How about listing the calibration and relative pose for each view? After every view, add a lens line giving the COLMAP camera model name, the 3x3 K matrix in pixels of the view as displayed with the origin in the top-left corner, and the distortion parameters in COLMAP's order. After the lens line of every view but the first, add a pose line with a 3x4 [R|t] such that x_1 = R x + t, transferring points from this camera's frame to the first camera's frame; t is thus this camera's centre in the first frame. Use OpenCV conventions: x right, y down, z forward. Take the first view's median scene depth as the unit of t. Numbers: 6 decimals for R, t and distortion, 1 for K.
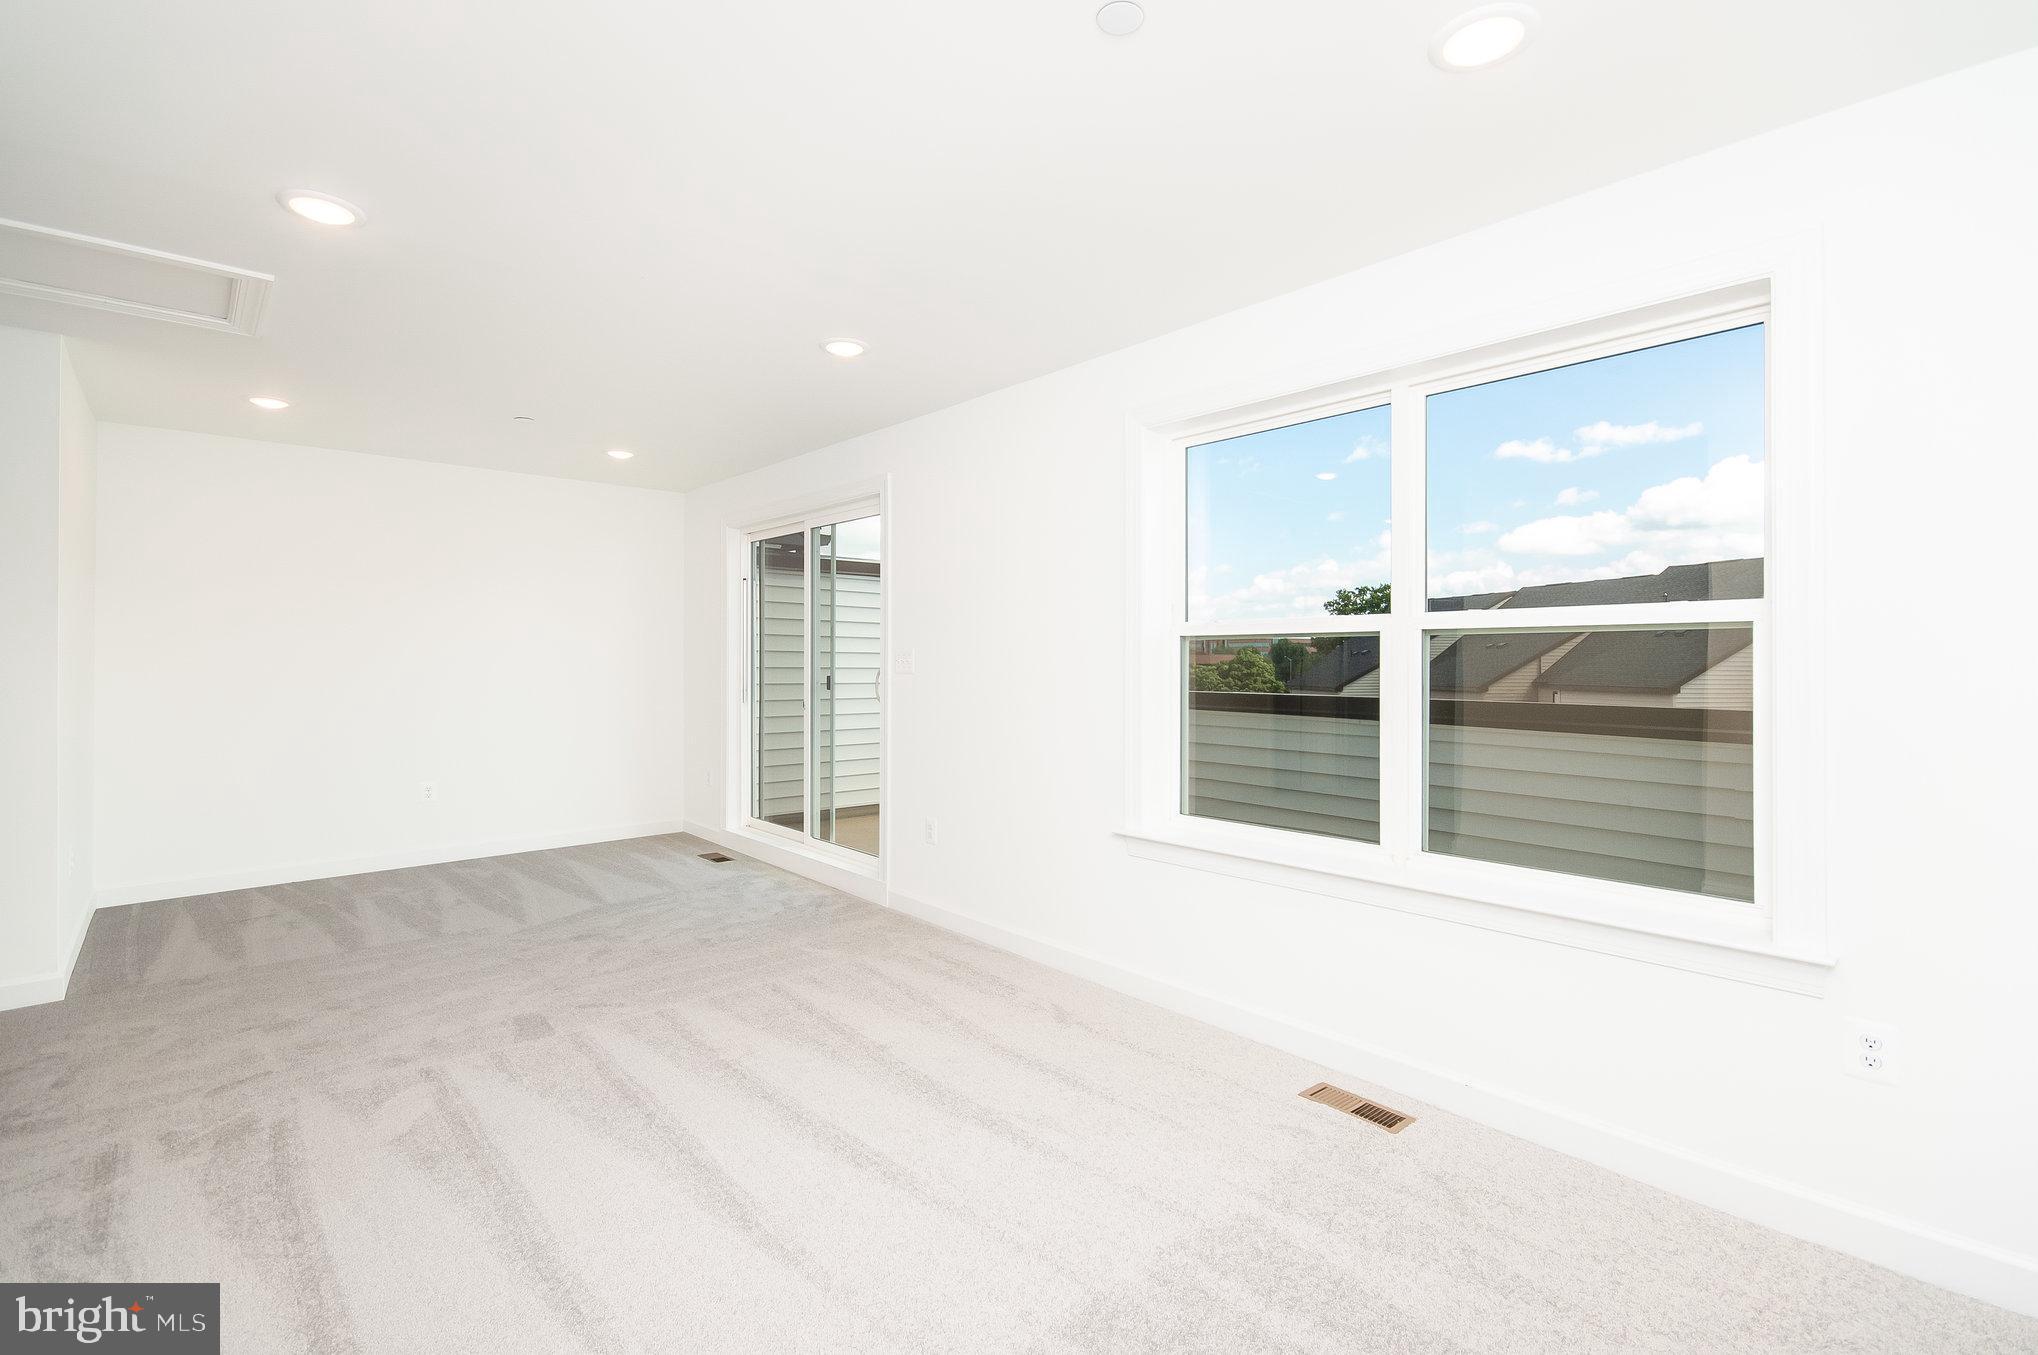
lens RADIAL K [[896.8, 0, 1012.9], [0, 896.8, 652.2], [0, 0, 1]] dist [0.003999, -0.000058]
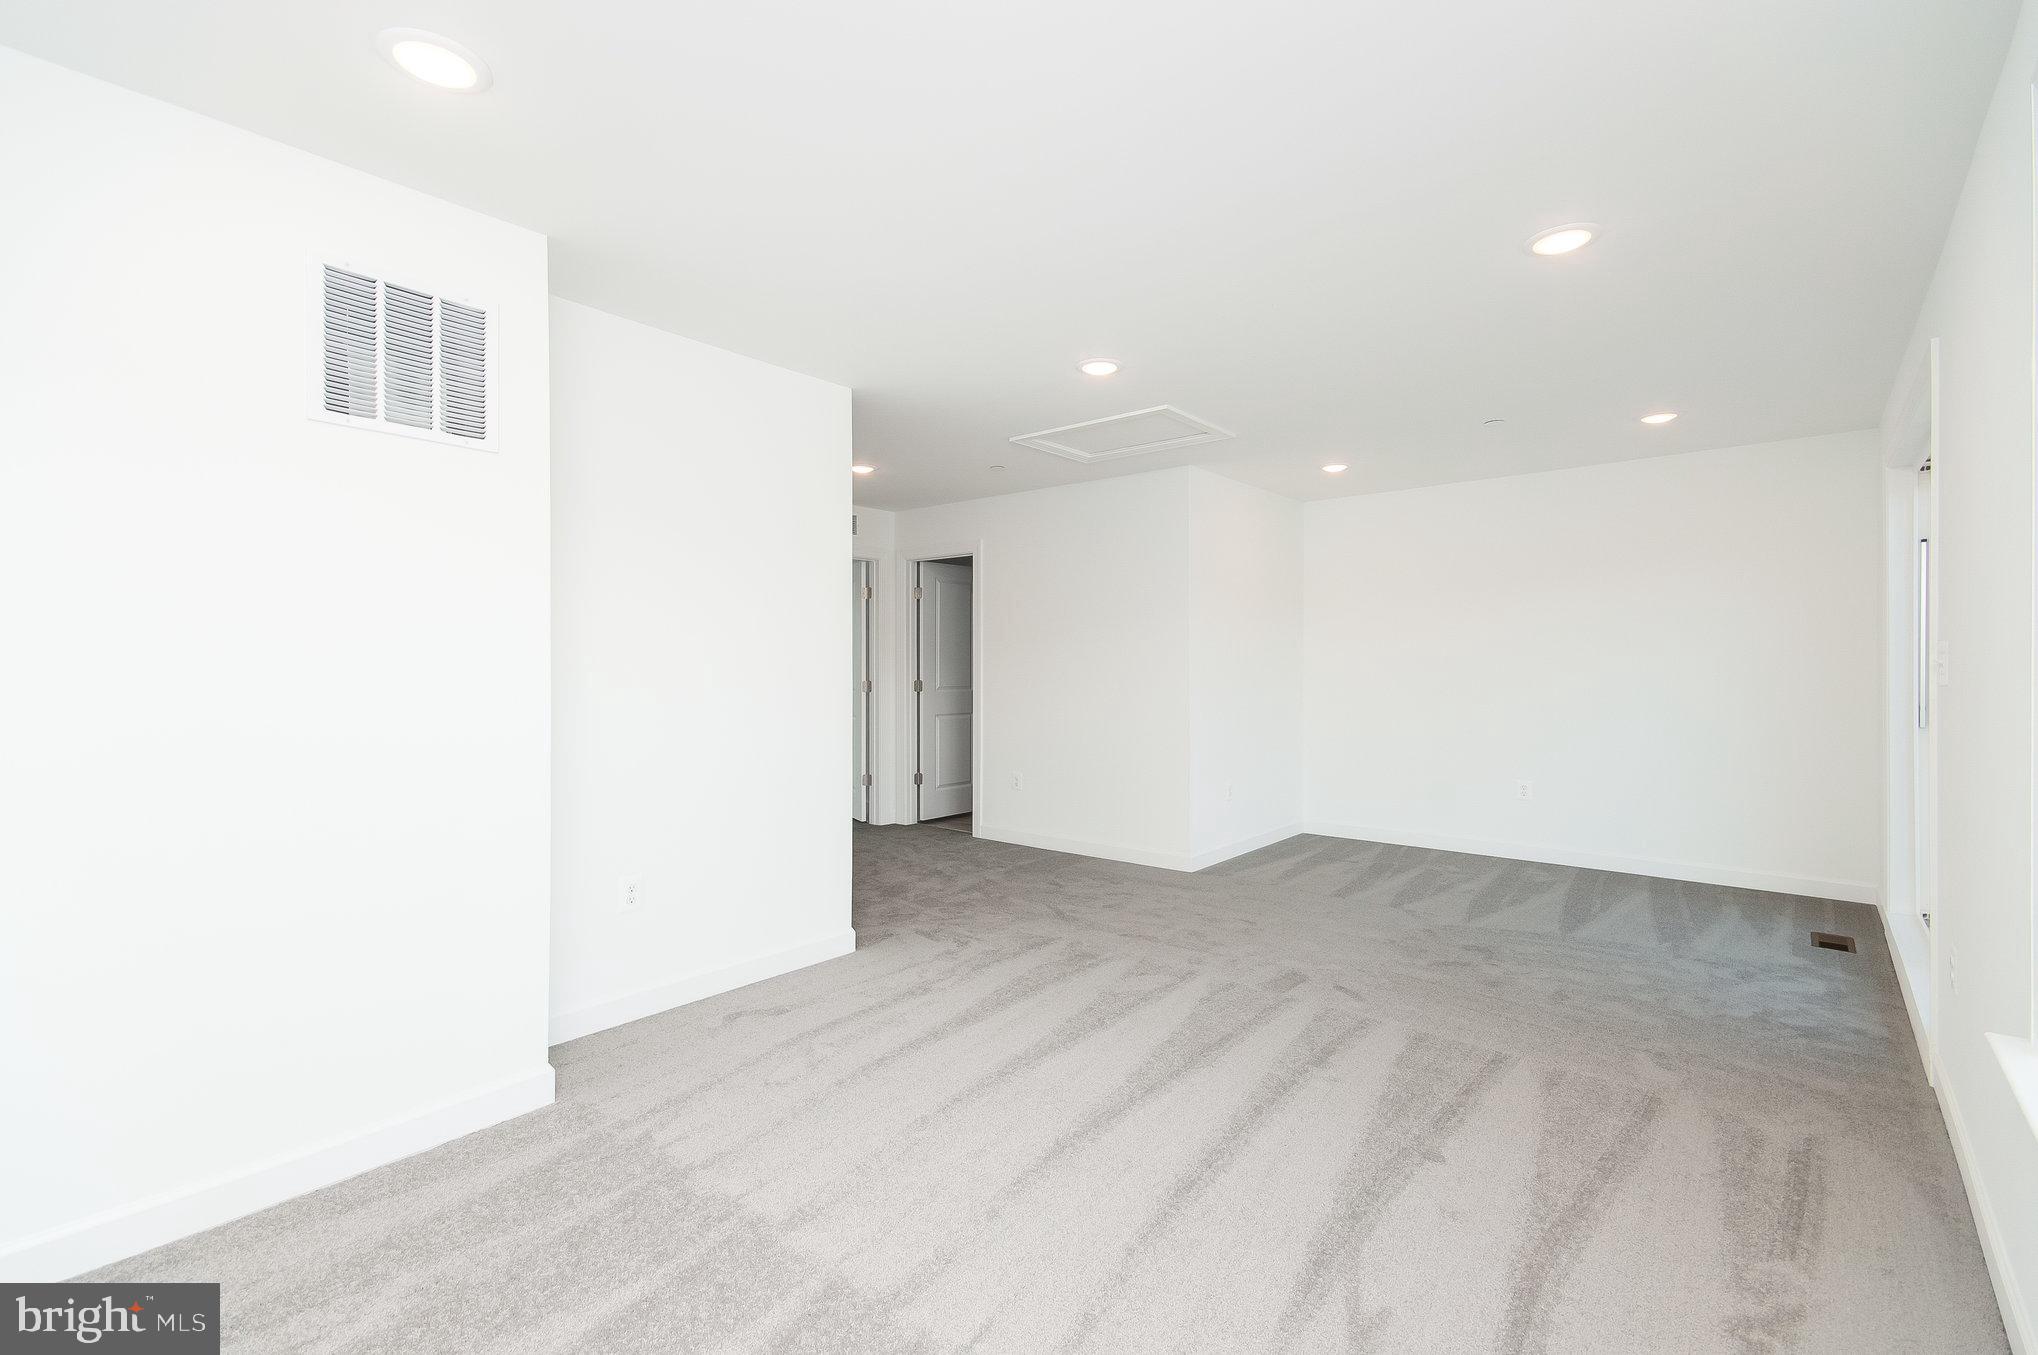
lens RADIAL K [[896.8, 0, 1012.9], [0, 896.8, 652.2], [0, 0, 1]] dist [0.003999, -0.000058]
pose [[0.116987, -0.015072, -0.993019, 0.568416], [0.011442, 0.999839, -0.013828, 0.006202], [0.993068, -0.009744, 0.117141, 0.518653]]
